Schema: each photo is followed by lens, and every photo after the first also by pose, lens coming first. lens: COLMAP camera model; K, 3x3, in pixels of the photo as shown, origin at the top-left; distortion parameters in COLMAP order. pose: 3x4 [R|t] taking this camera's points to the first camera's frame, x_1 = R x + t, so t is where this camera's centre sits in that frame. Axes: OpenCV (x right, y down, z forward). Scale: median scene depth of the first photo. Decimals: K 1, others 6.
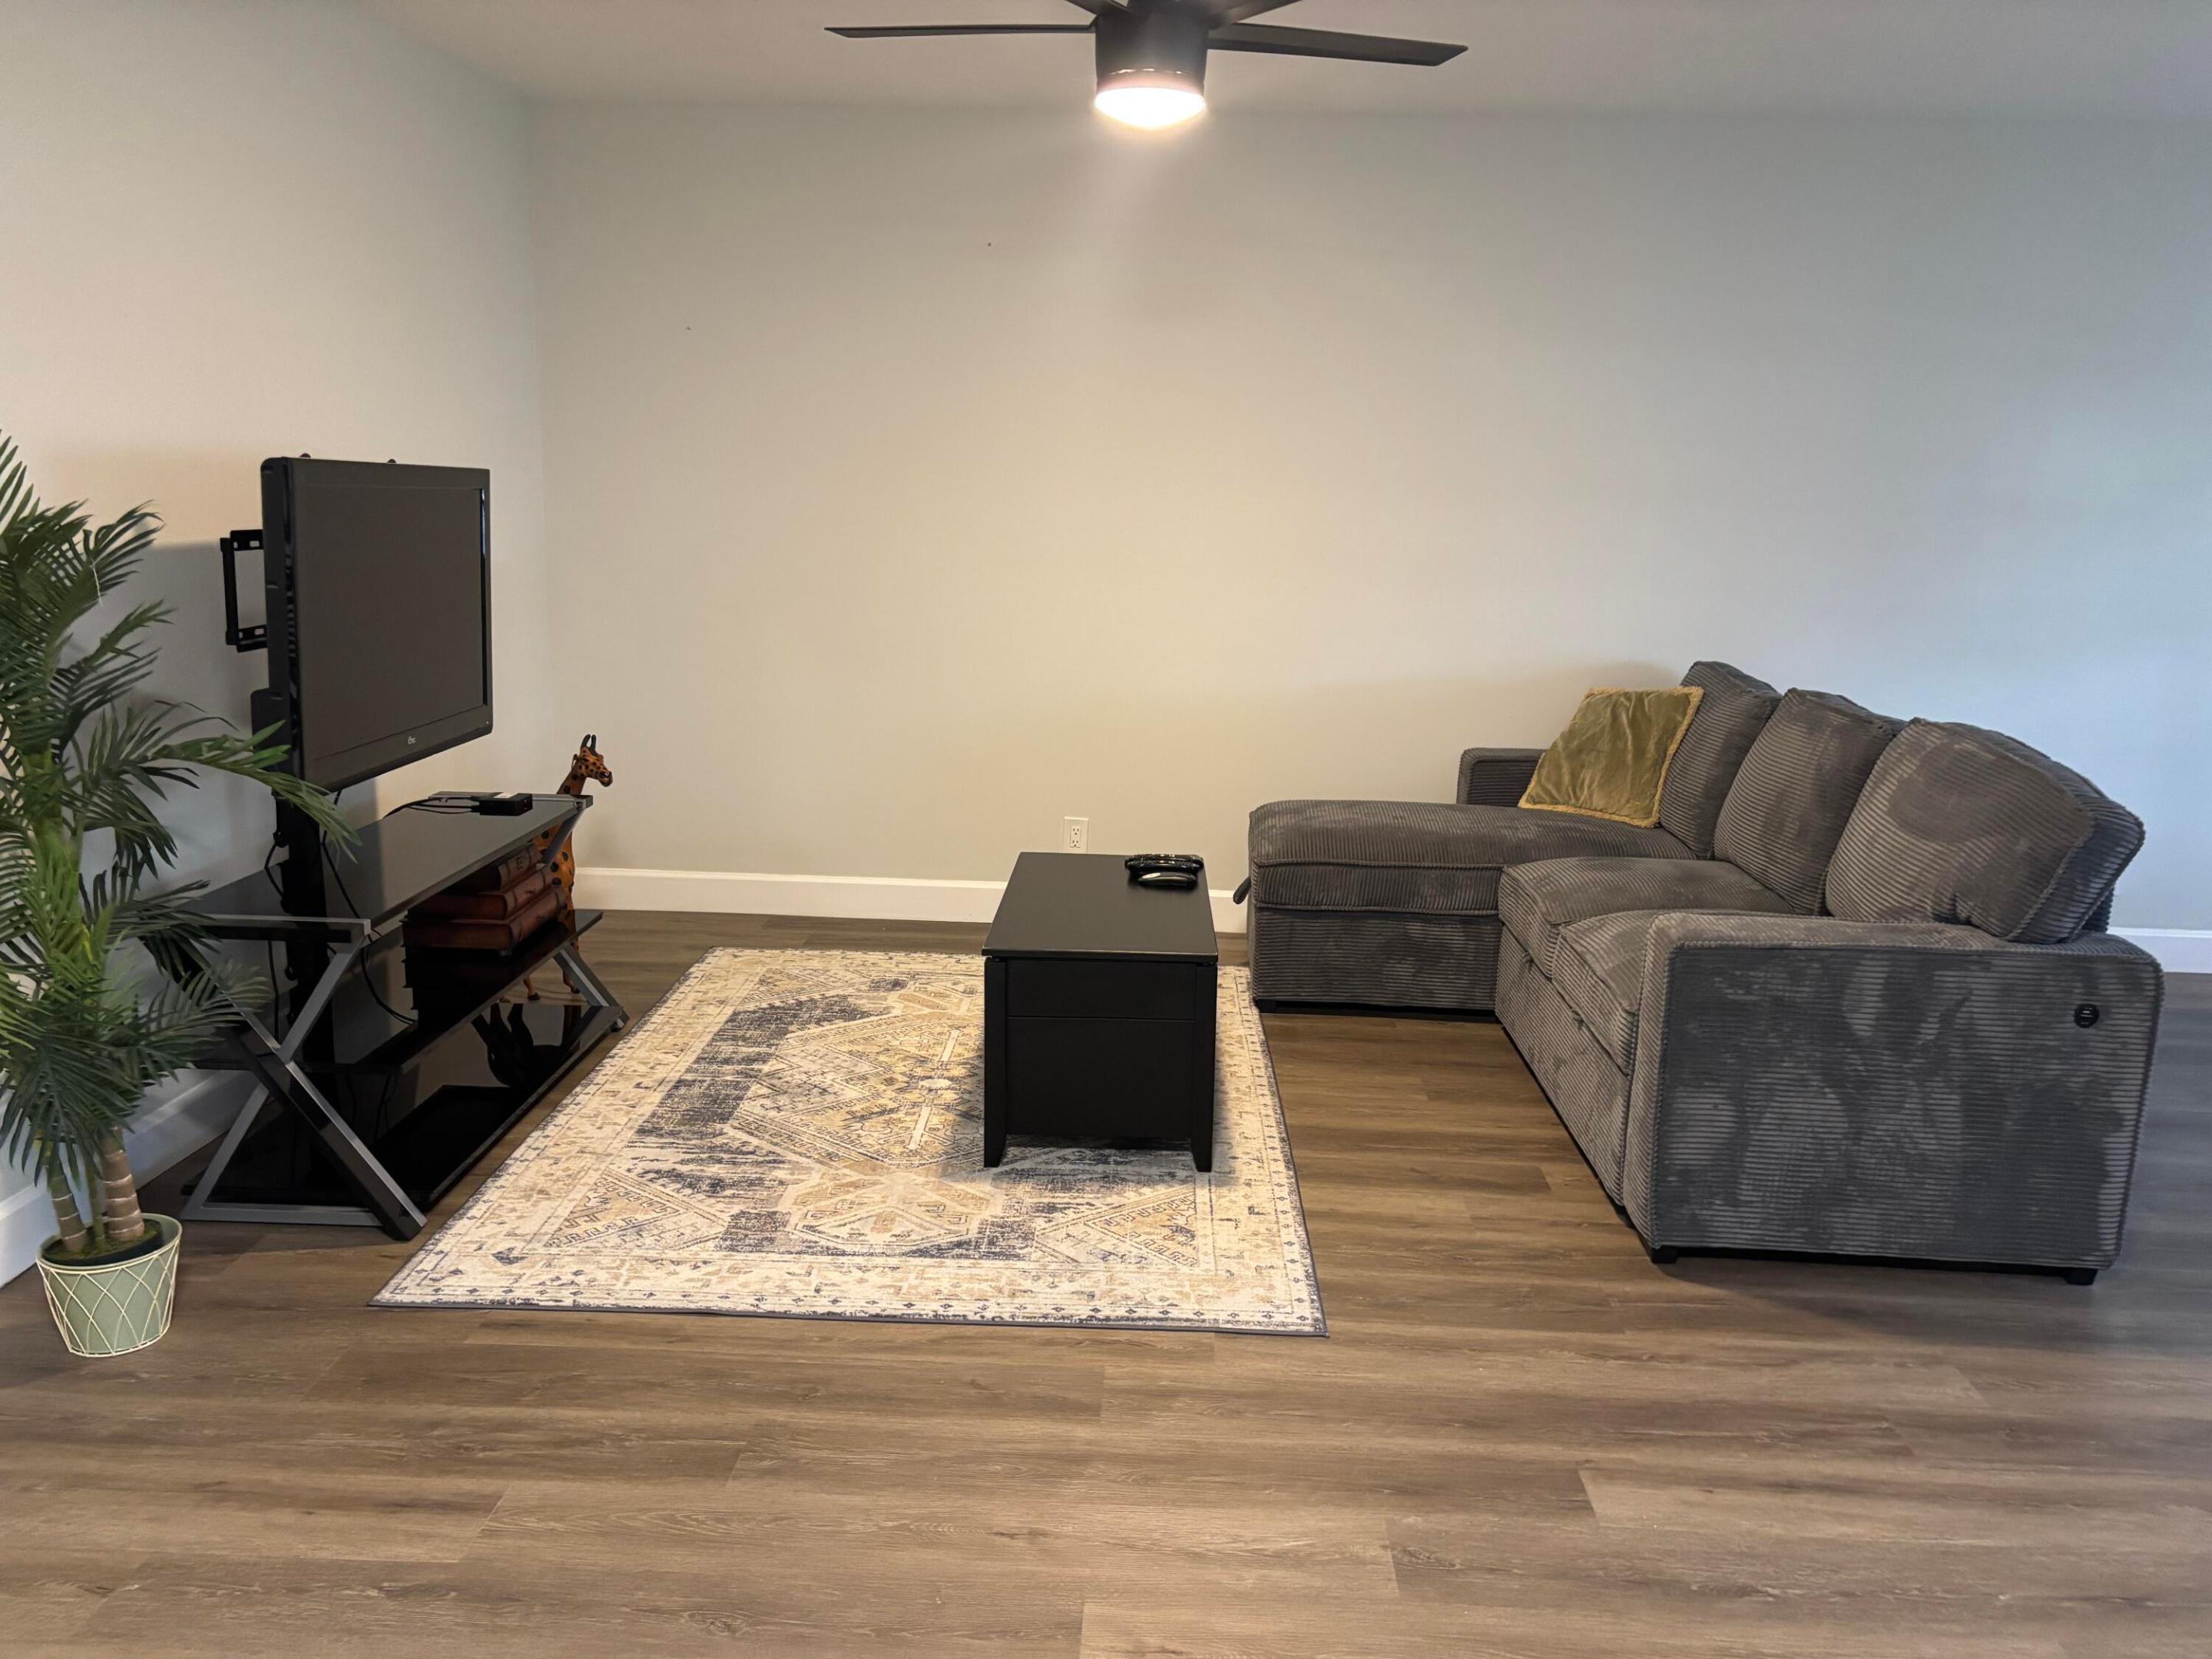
lens RADIAL K [[1672.0, 0, 1116.7], [0, 1672.0, 825.2], [0, 0, 1]] dist [0.049582, -0.050874]
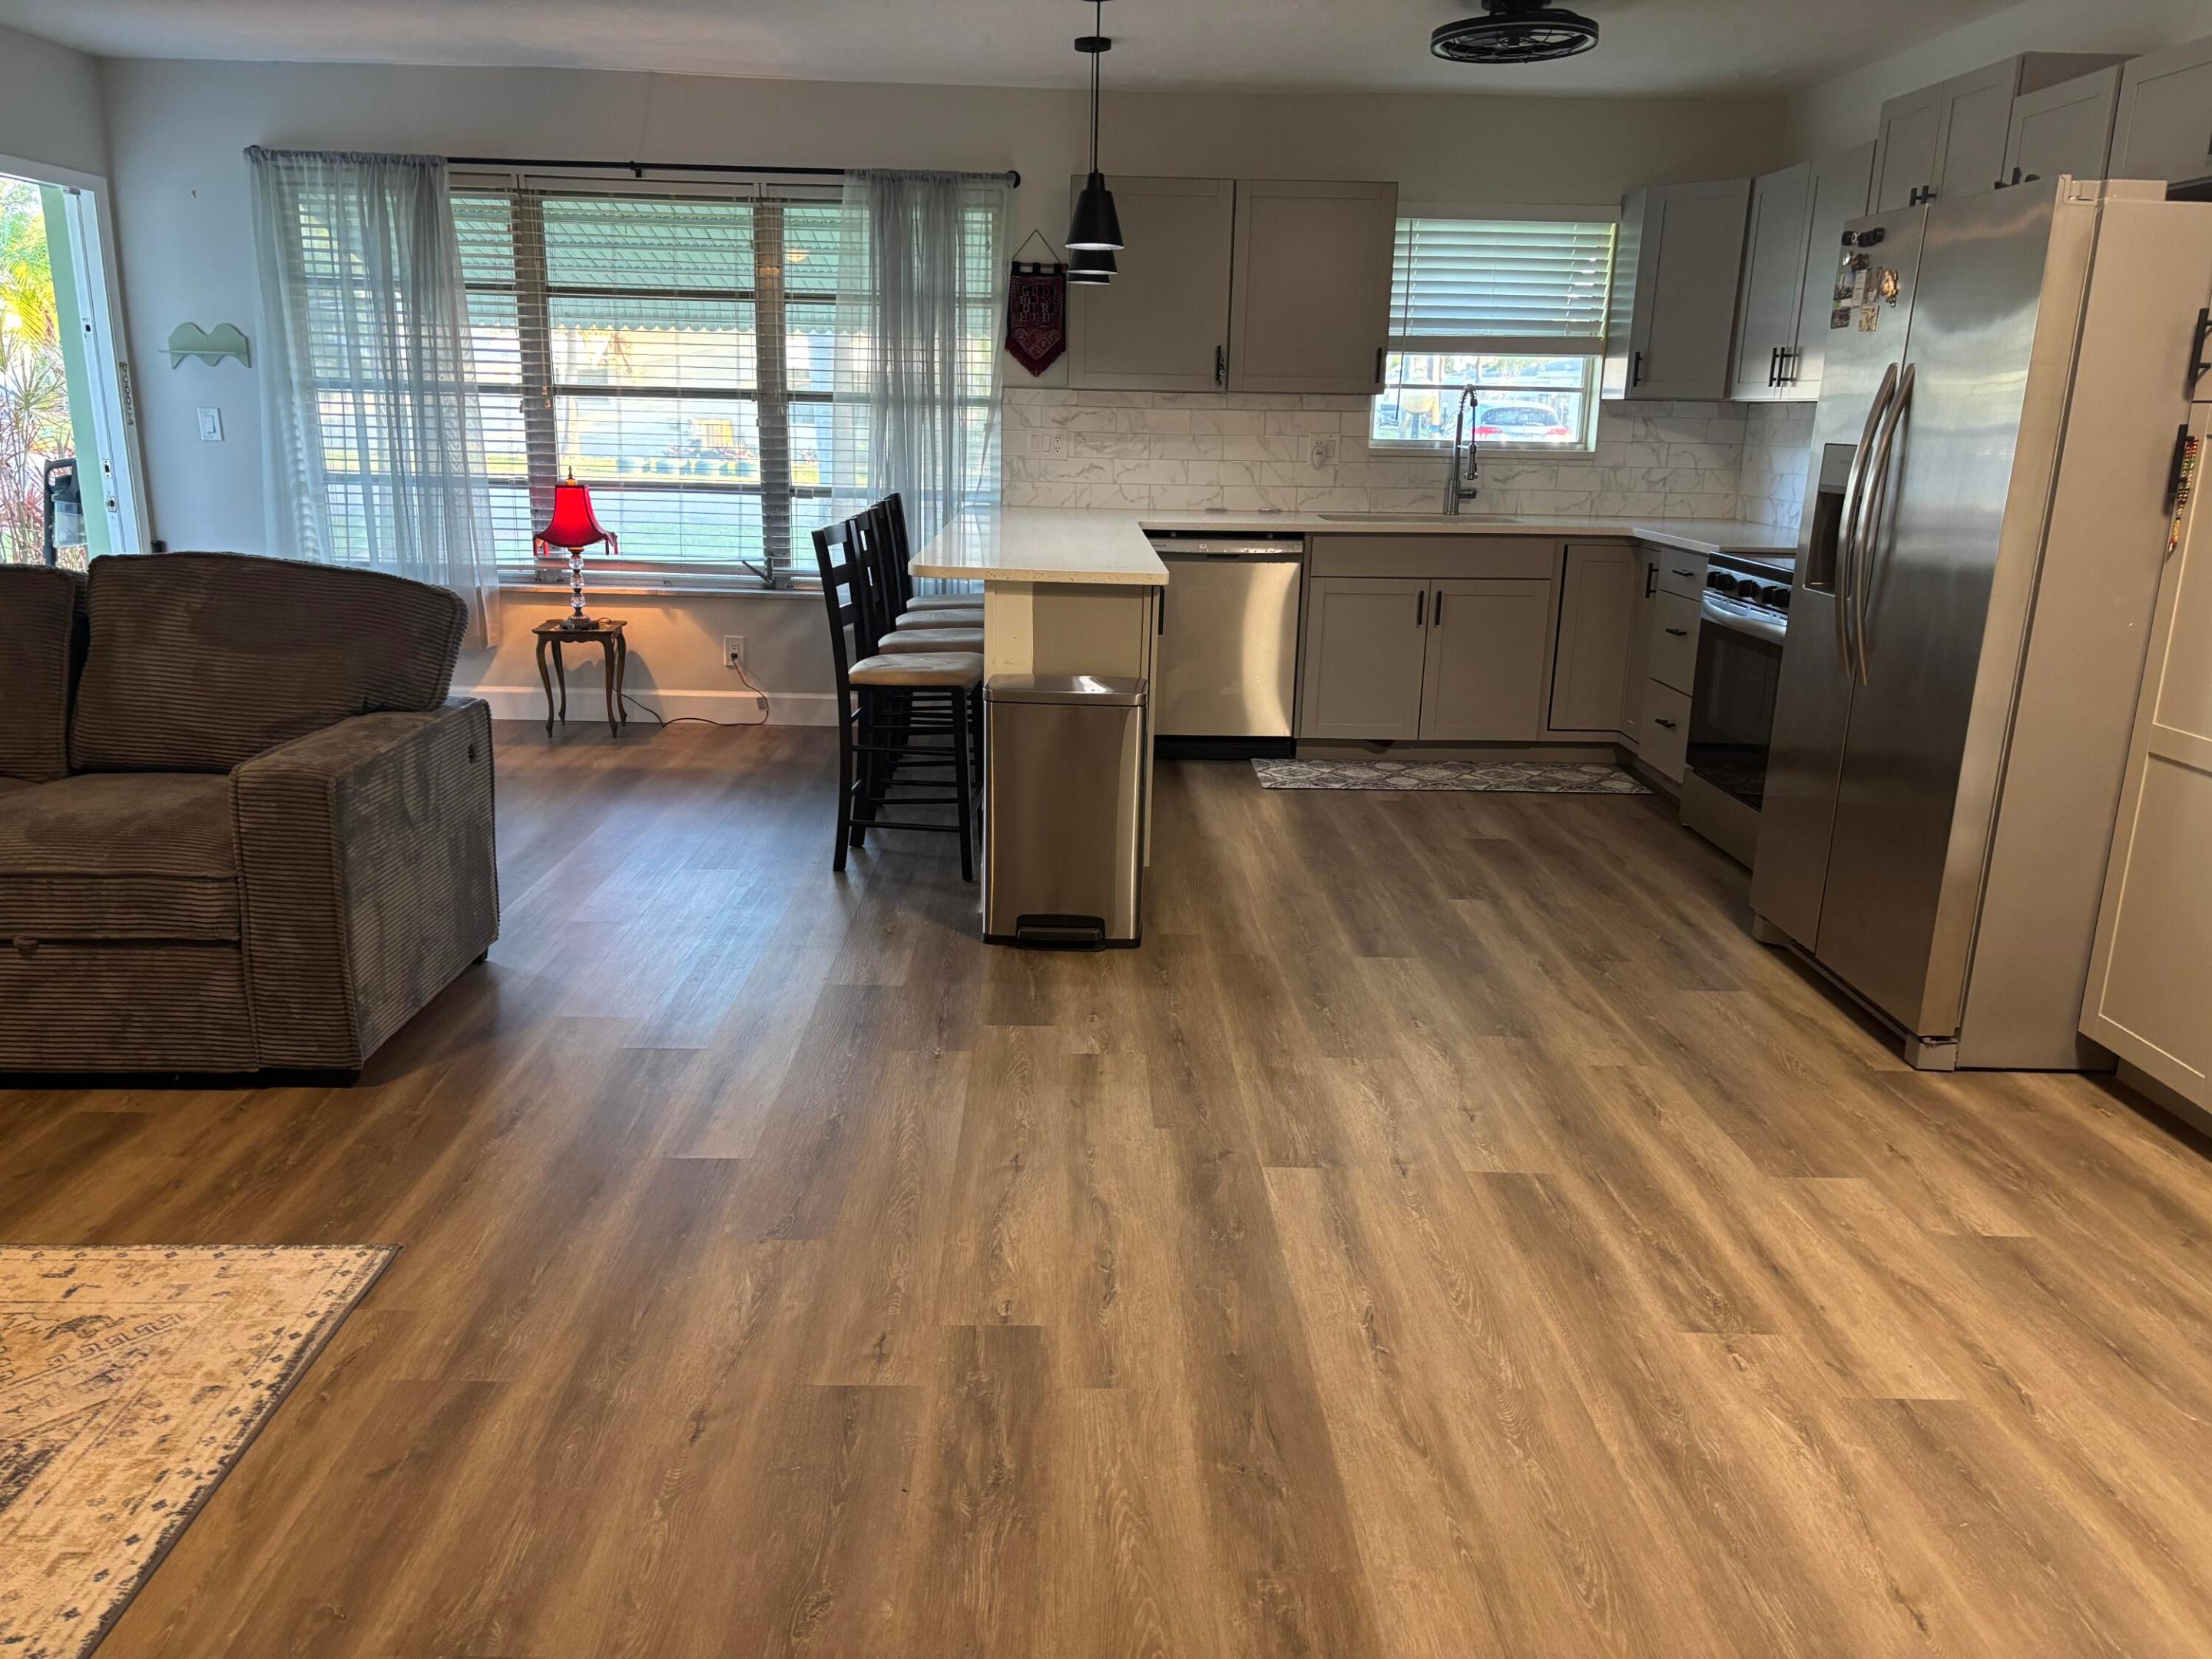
lens RADIAL K [[1672.0, 0, 1095.1], [0, 1672.0, 850.4], [0, 0, 1]] dist [0.049582, -0.050874]
pose [[-0.056434, -0.284293, 0.957075, -0.681279], [0.174786, 0.940986, 0.289820, -0.103168], [-0.982988, 0.183639, -0.003413, 0.532171]]
